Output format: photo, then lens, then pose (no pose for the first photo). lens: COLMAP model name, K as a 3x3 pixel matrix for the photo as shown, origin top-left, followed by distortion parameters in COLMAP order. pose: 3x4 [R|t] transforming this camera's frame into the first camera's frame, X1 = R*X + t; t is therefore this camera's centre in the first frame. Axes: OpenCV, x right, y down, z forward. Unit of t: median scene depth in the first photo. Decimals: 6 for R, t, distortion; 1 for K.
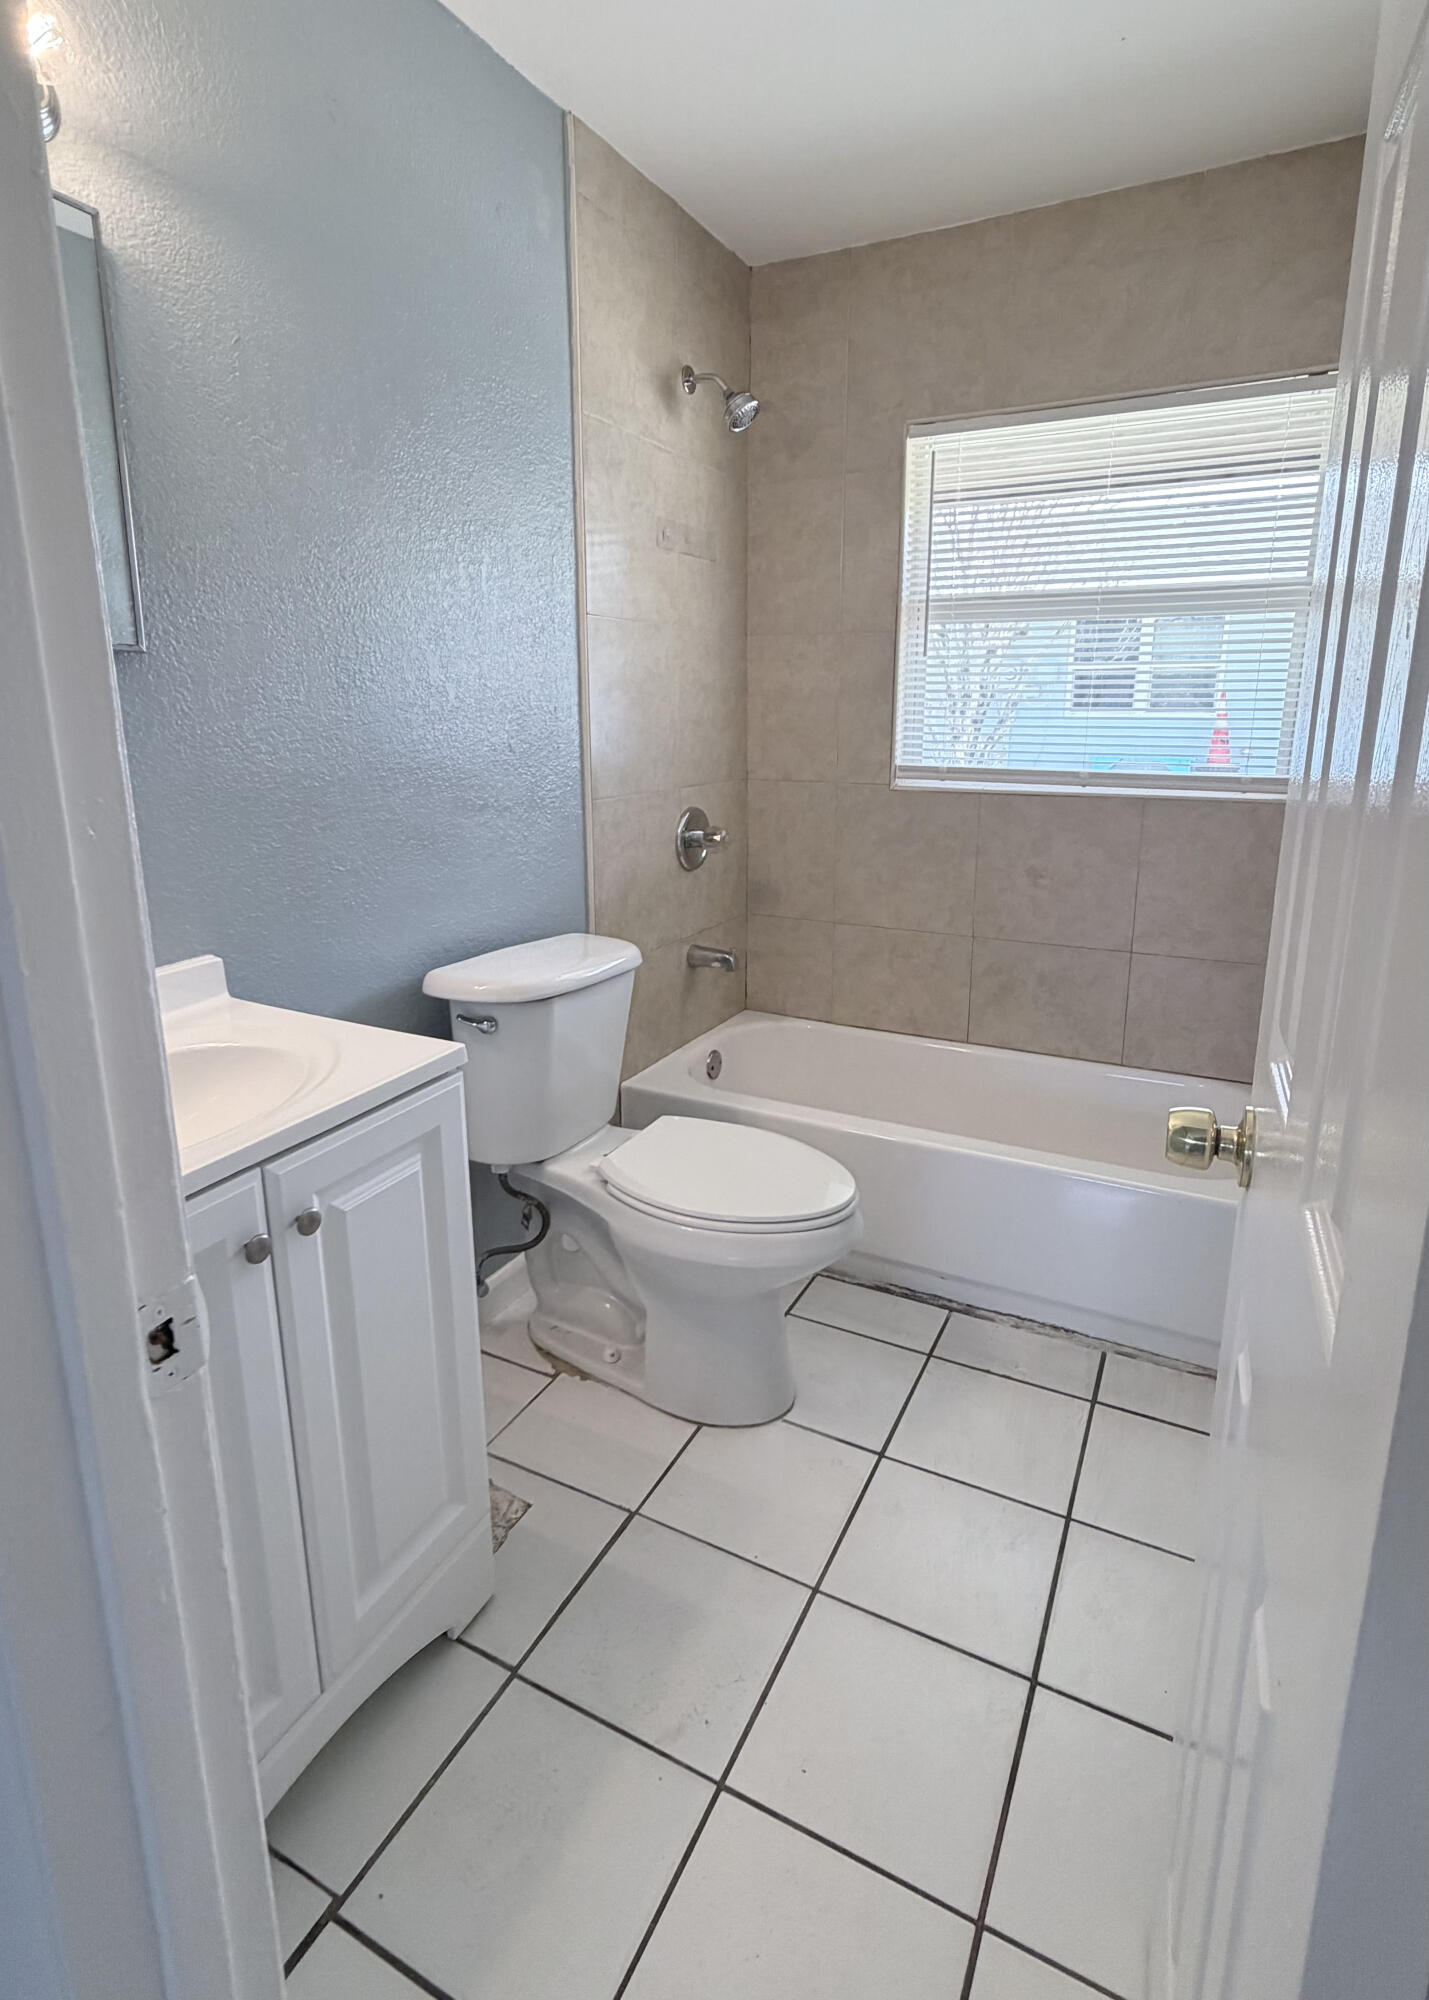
lens RADIAL K [[1000.0, 0, 717.9], [0, 1000.0, 927.7], [0, 0, 1]] dist [0.002389, -0.001053]
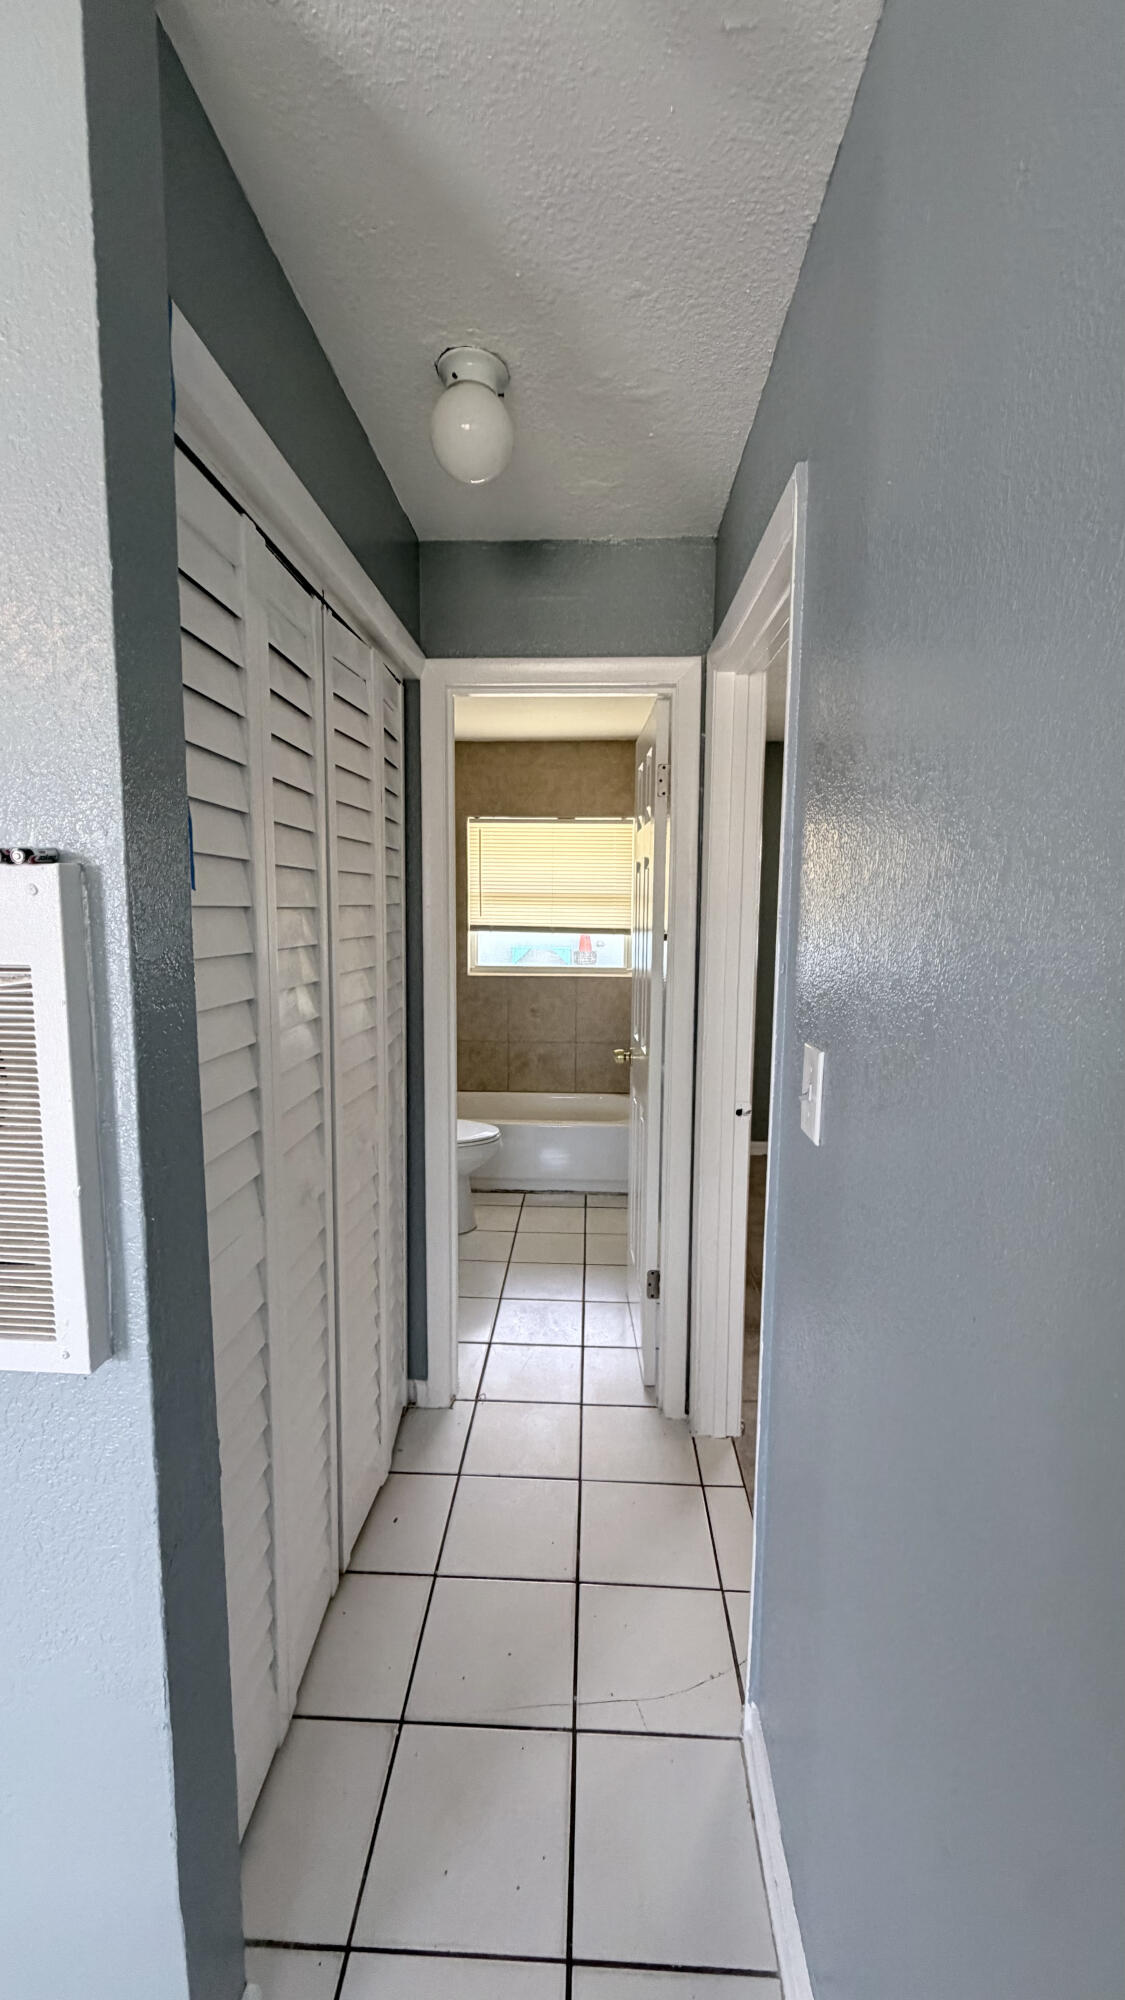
lens RADIAL K [[796.1, 0, 555.2], [0, 796.1, 991.7], [0, 0, 1]] dist [-0.002396, 0.000699]
pose [[0.910166, -0.040451, 0.412263, -0.505702], [0.084526, 0.992417, -0.089235, 0.089398], [-0.405528, 0.116066, 0.906684, -0.877701]]
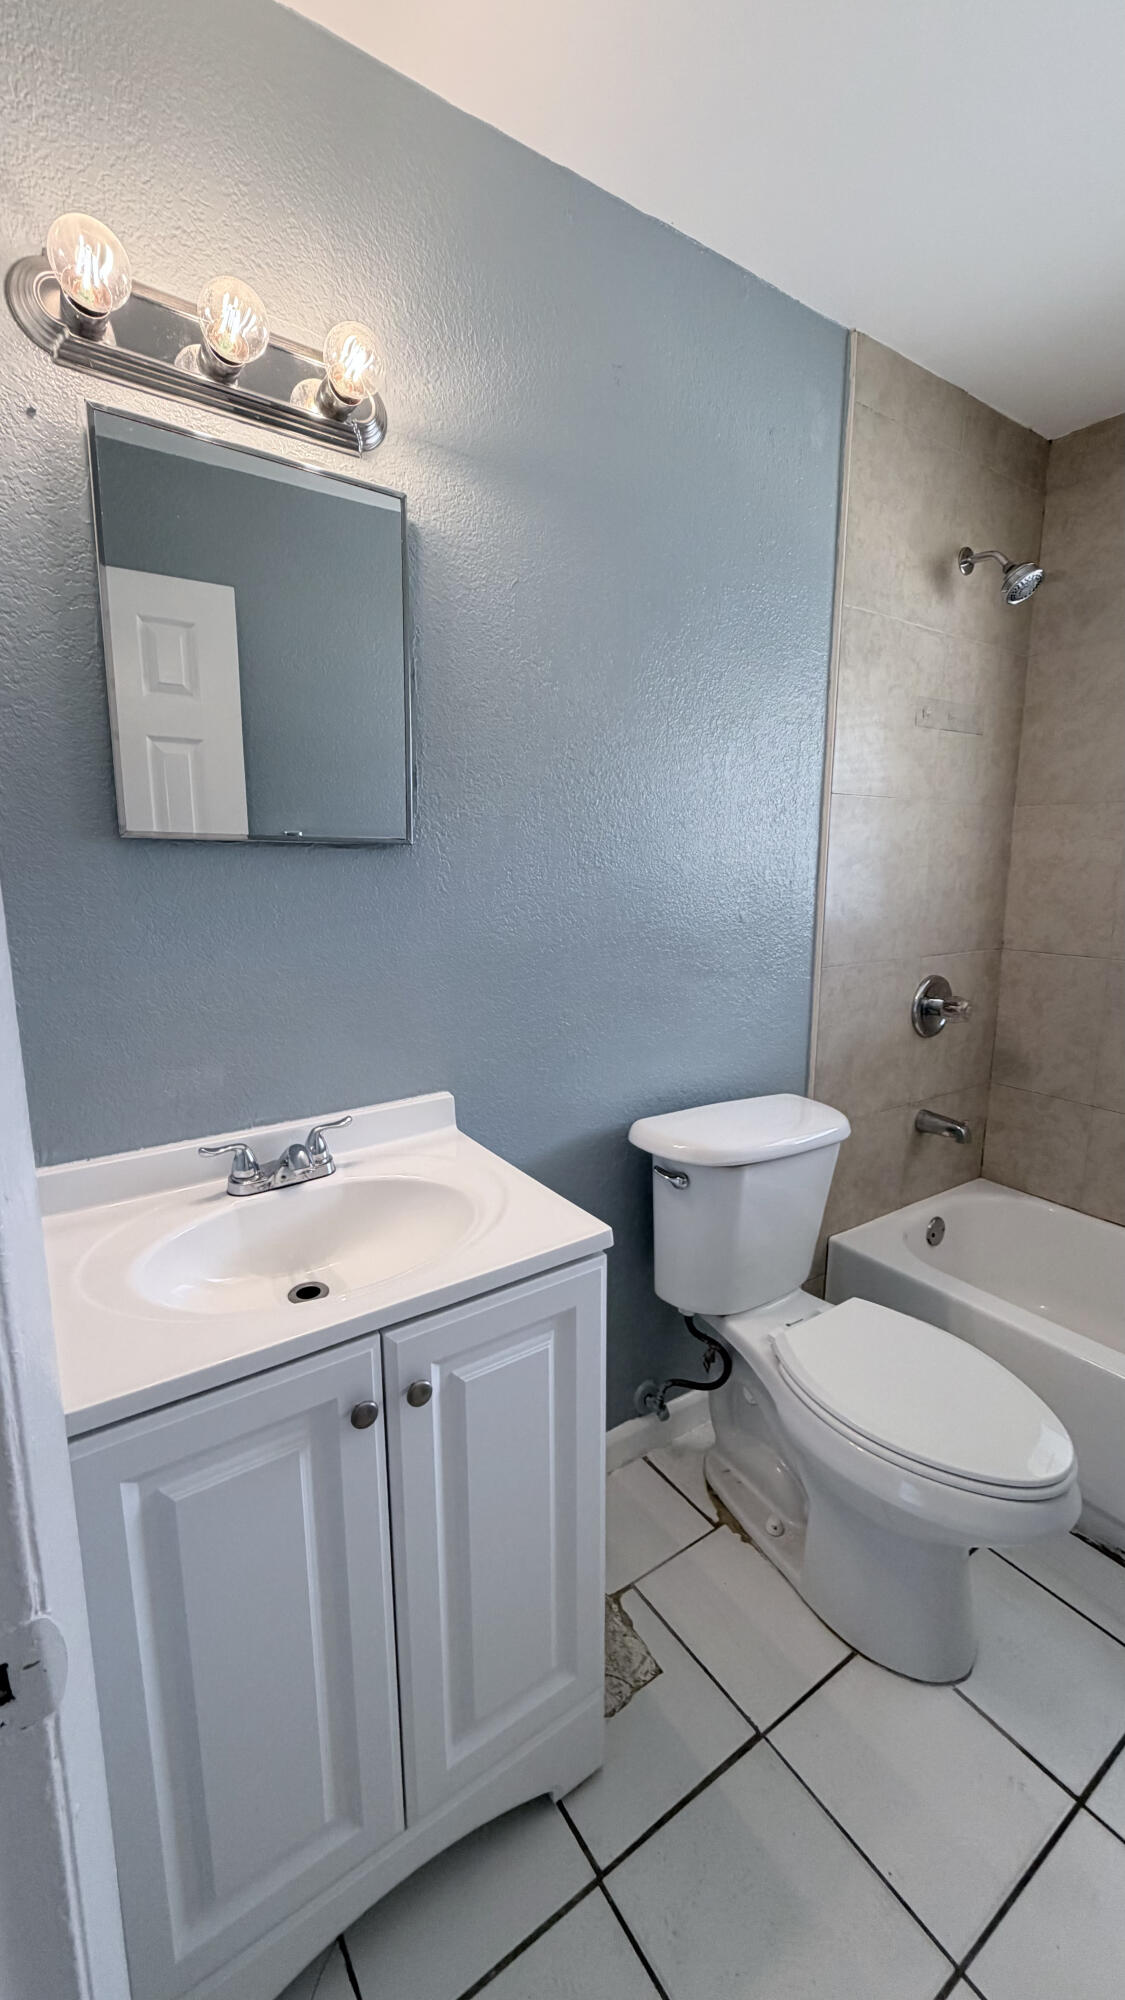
lens RADIAL K [[796.1, 0, 556.0], [0, 796.1, 997.2], [0, 0, 1]] dist [-0.002396, 0.000699]
pose [[0.874235, 0.083014, -0.478354, 0.036640], [-0.106516, 0.994064, -0.022157, -0.054217], [0.473675, 0.070323, 0.877888, 0.151451]]
